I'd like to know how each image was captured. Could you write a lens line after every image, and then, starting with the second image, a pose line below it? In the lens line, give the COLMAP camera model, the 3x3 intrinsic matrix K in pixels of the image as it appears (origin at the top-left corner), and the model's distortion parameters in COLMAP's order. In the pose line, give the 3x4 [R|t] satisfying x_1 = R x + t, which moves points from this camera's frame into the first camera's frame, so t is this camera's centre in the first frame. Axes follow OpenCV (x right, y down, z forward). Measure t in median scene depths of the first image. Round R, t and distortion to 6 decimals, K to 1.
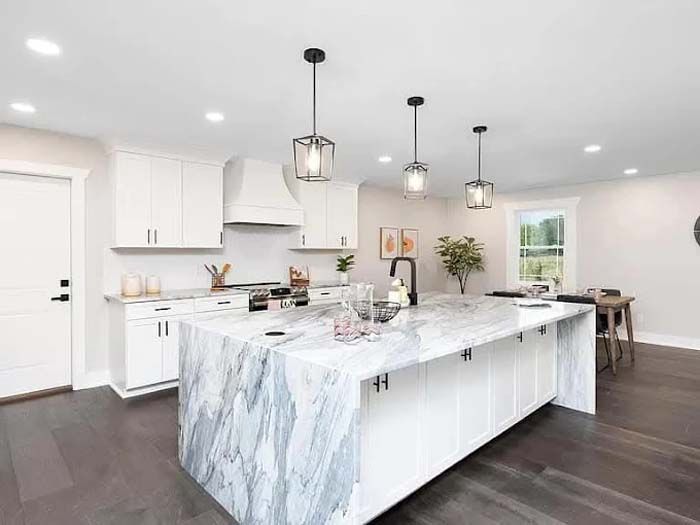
lens RADIAL K [[398.9, 0, 346.6], [0, 398.9, 258.2], [0, 0, 1]] dist [-0.007352, -0.000538]
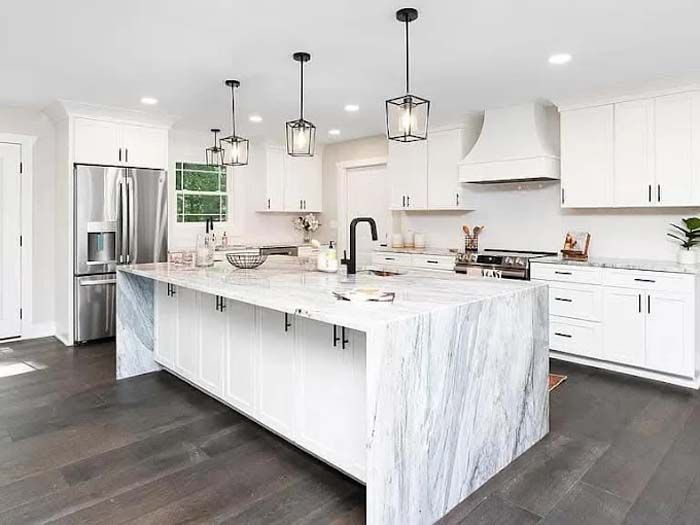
lens RADIAL K [[460.0, 0, 350.5], [0, 460.0, 219.1], [0, 0, 1]] dist [0.002792, -0.000015]
pose [[0.011759, 0.005990, -0.999913, 0.812257], [-0.013159, 0.999896, 0.005835, -0.004507], [0.999844, 0.013089, 0.011837, 0.691532]]
